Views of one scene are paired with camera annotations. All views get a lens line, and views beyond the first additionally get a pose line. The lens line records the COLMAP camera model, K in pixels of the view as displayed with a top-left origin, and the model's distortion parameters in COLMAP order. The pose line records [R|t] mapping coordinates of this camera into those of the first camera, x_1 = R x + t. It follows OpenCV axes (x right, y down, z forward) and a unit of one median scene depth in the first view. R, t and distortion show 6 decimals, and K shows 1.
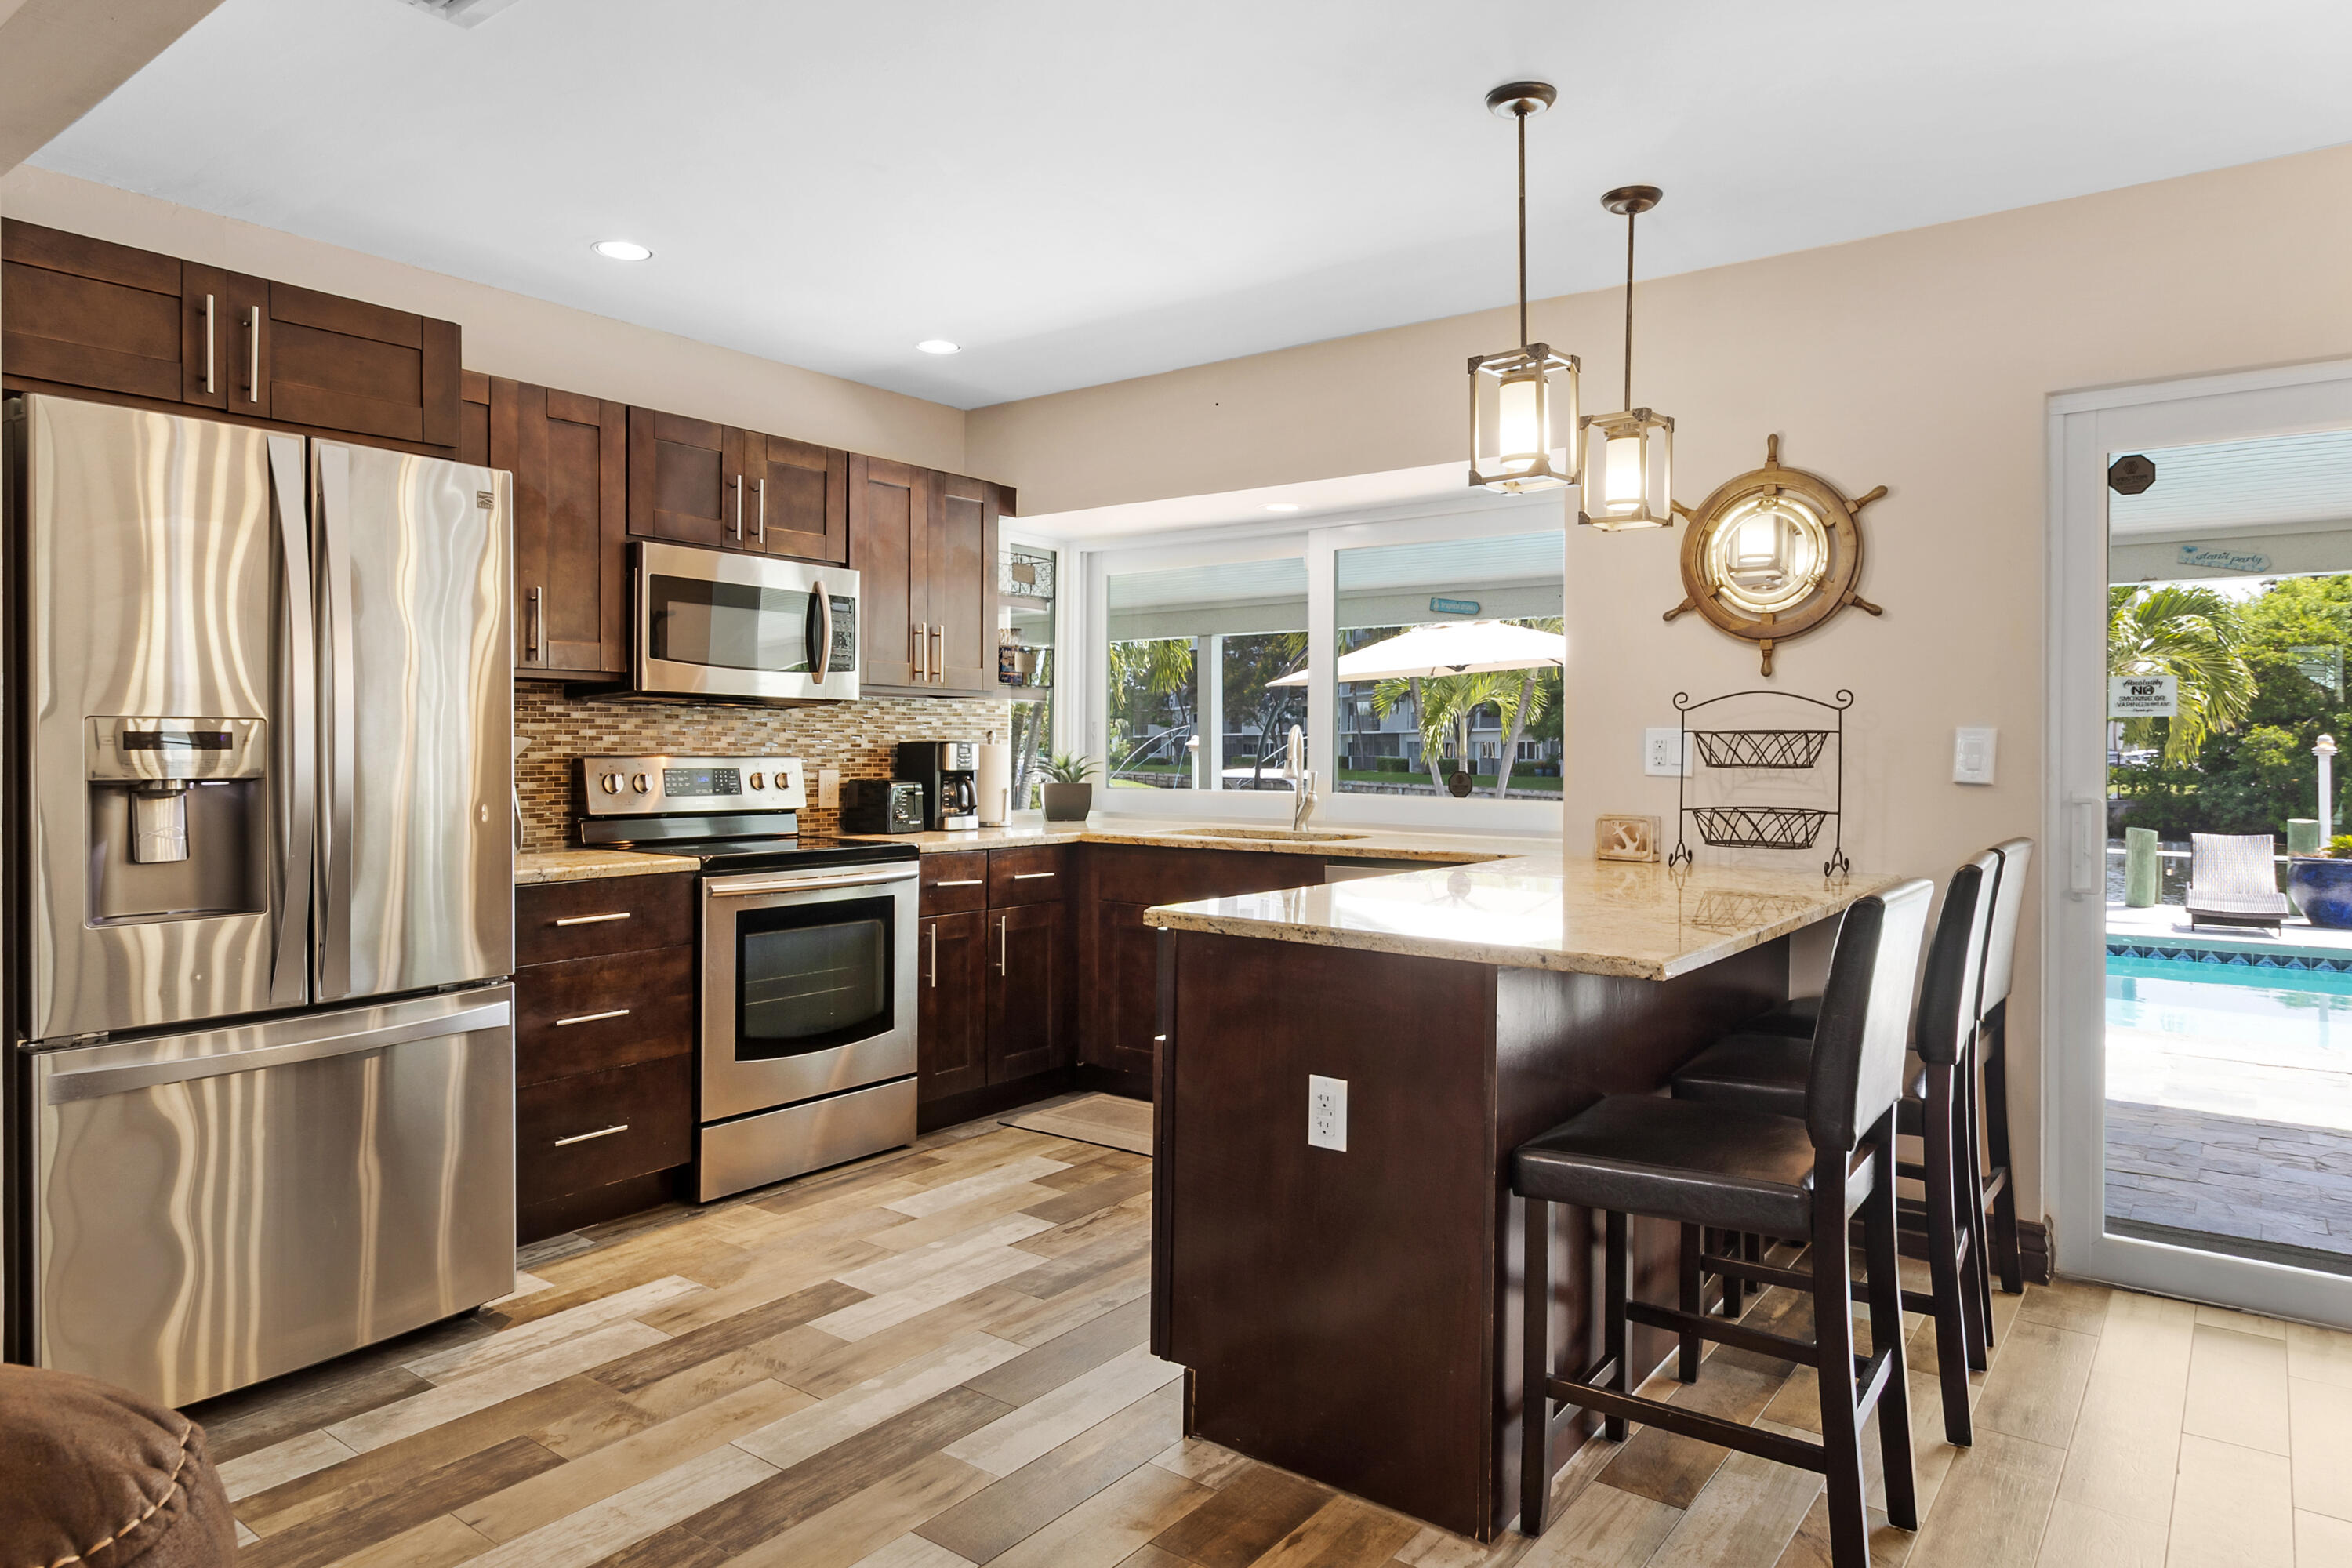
lens RADIAL K [[1403.8, 0, 1177.8], [0, 1403.8, 770.0], [0, 0, 1]] dist [0.004752, 0.000176]
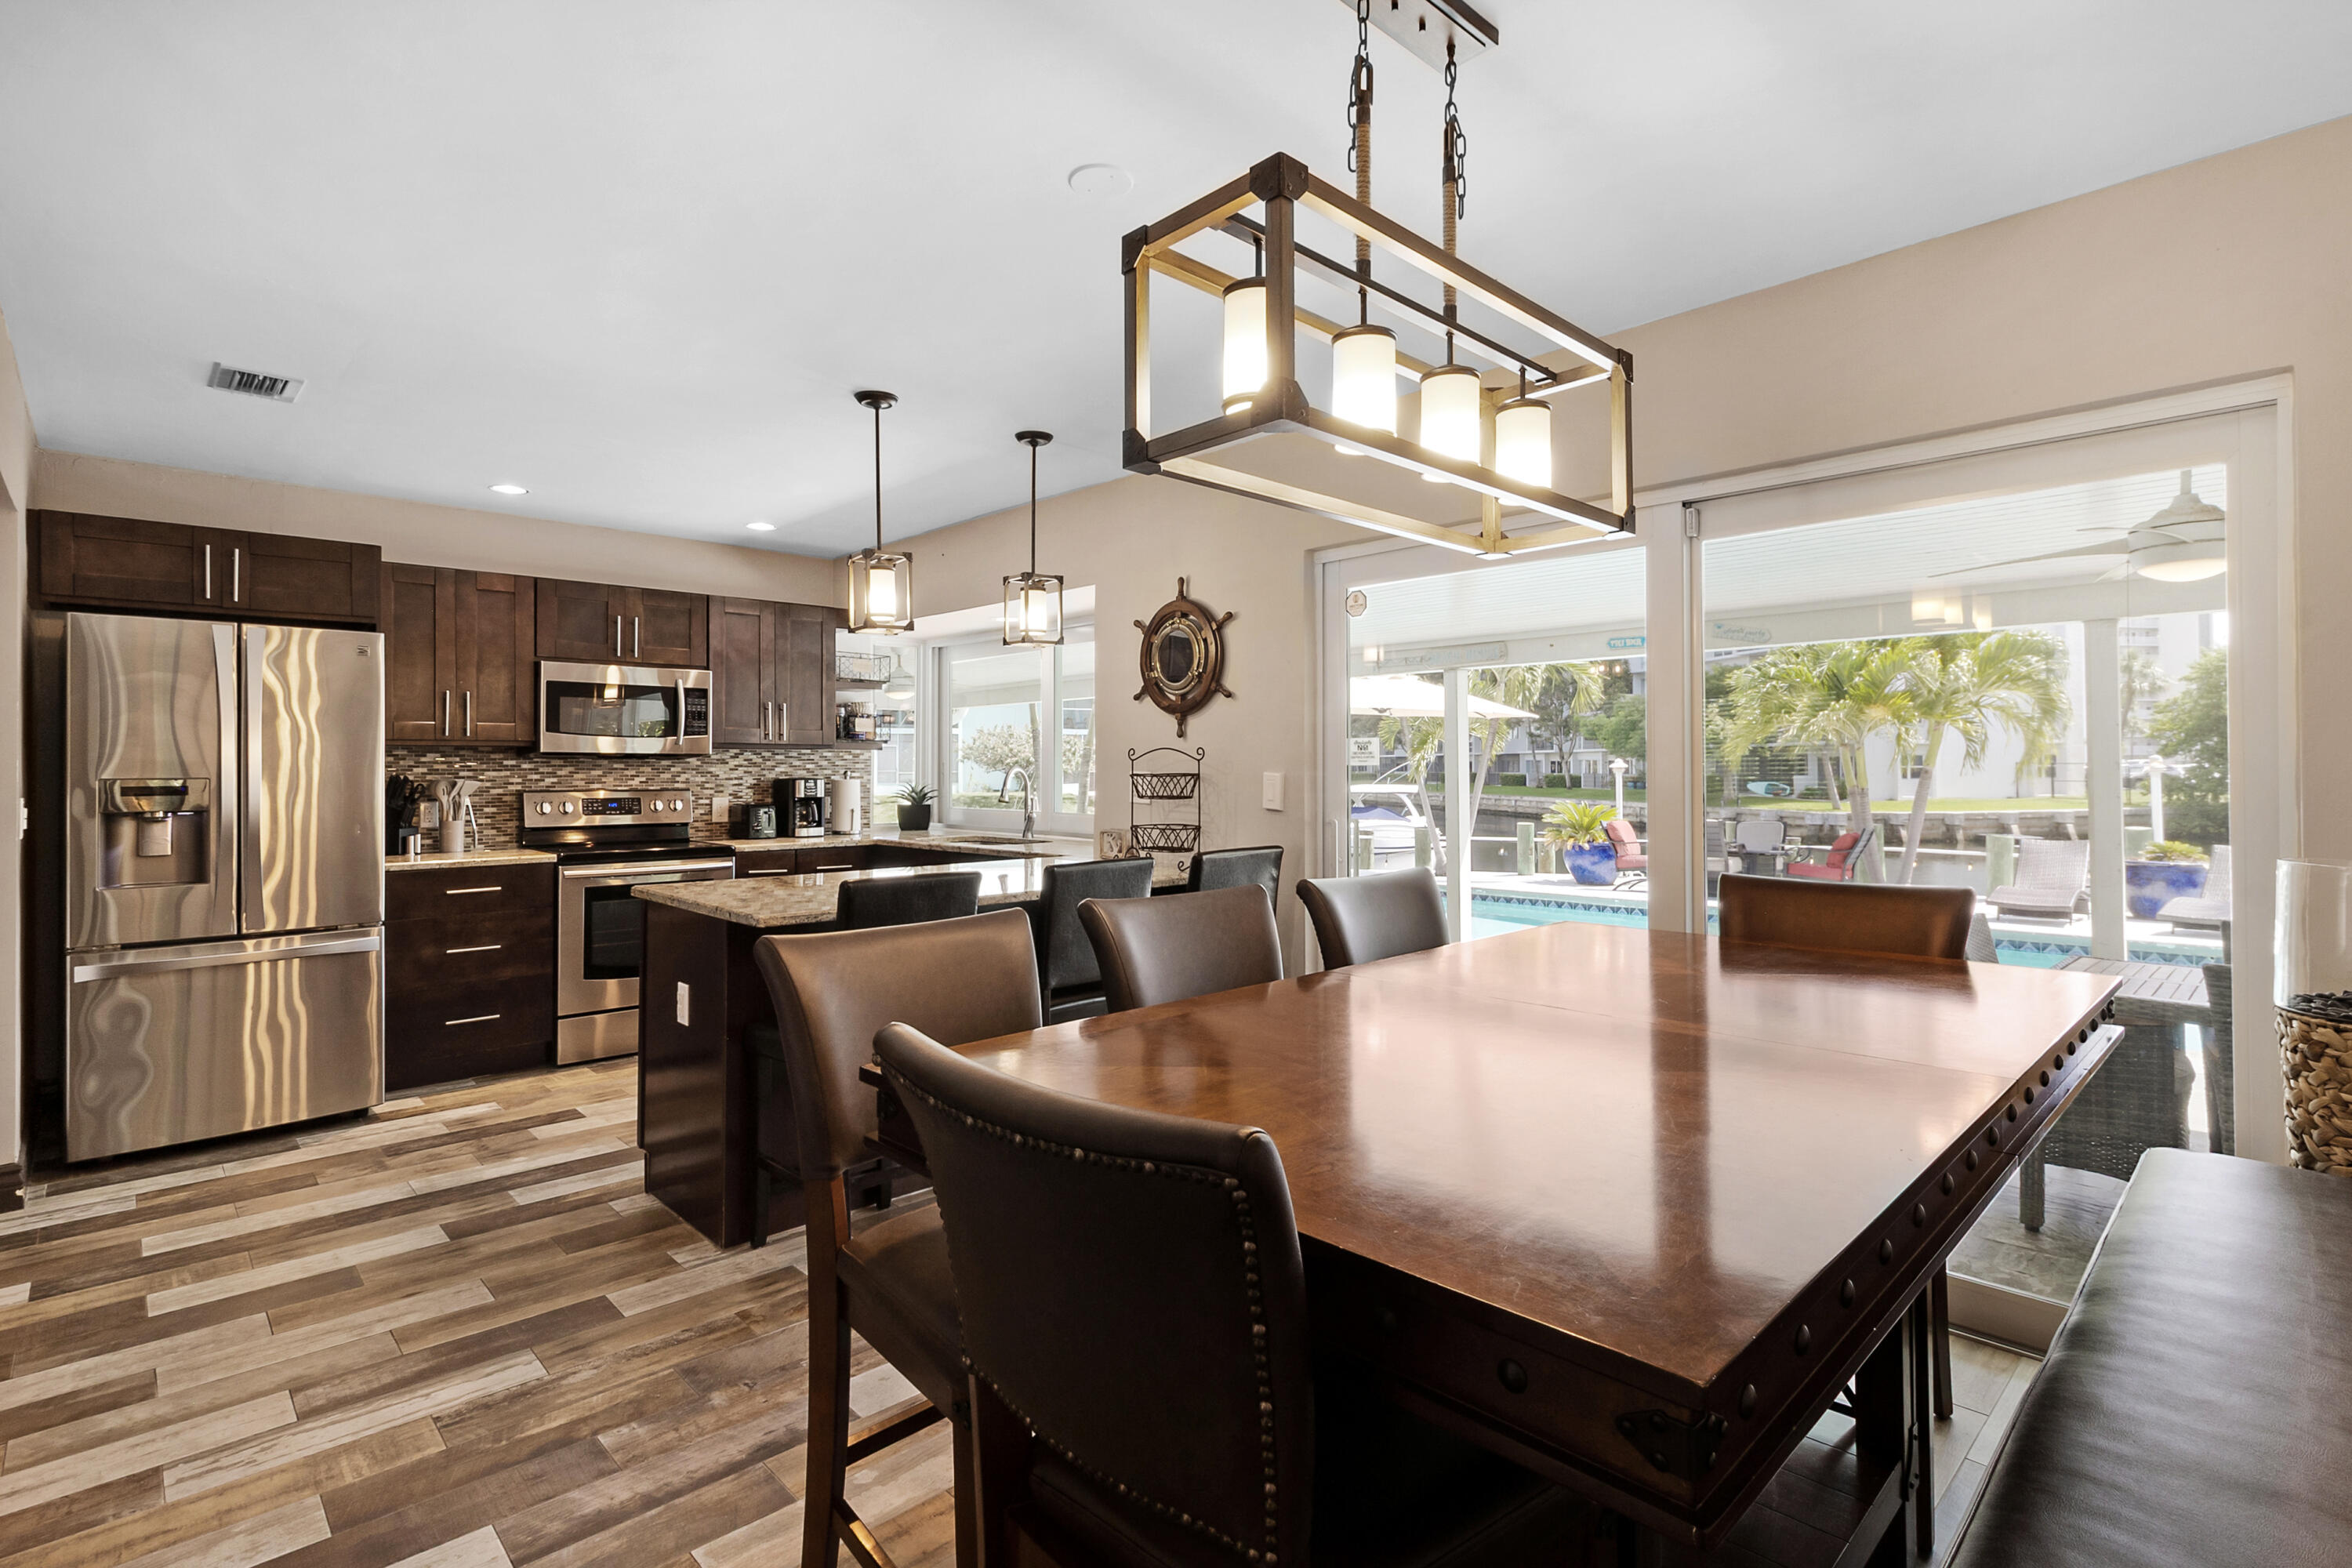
lens RADIAL K [[1109.1, 0, 1180.6], [0, 1109.1, 775.1], [0, 0, 1]] dist [0.011888, -0.000424]
pose [[0.986607, -0.005947, -0.163005, 0.583925], [0.004602, 0.999952, -0.008624, -0.015487], [0.163049, 0.007759, 0.986587, -0.163881]]
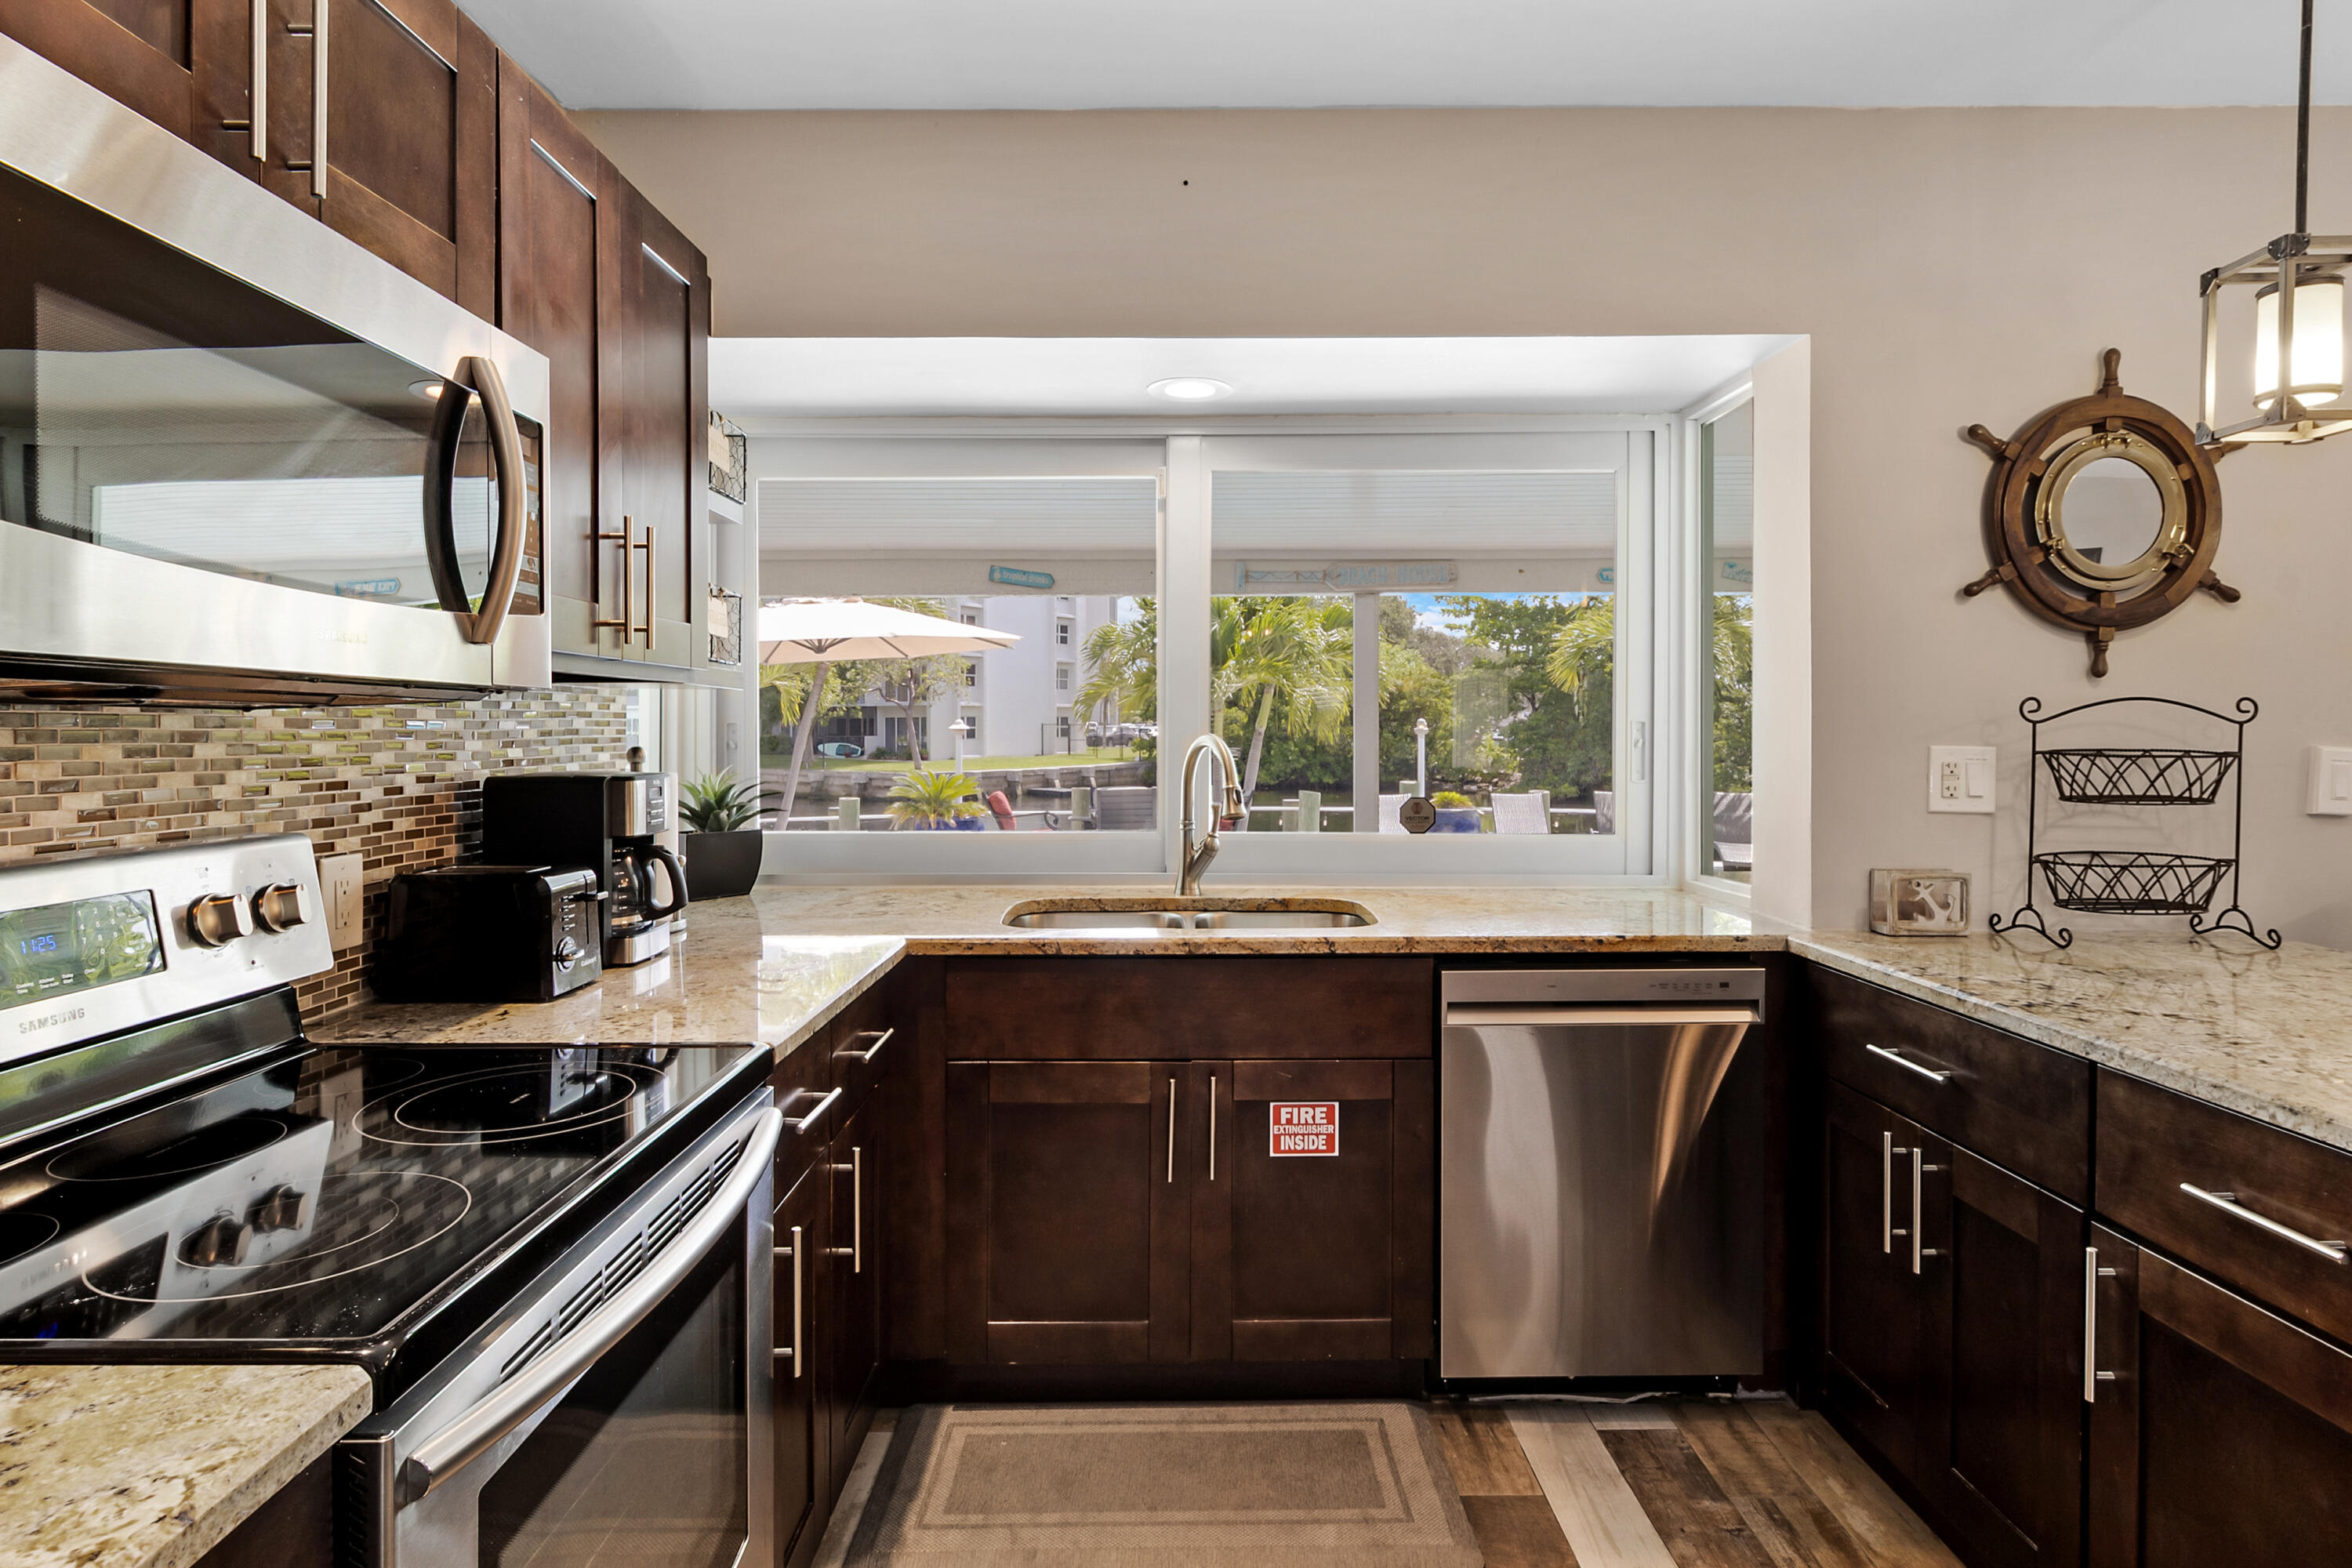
lens RADIAL K [[1213.5, 0, 1162.8], [0, 1213.5, 761.1], [0, 0, 1]] dist [0.010990, 0.000028]
pose [[0.799896, -0.023912, 0.599662, -0.348582], [0.014876, 0.999689, 0.020020, -0.040353], [-0.599954, -0.007093, 0.800003, 0.742726]]
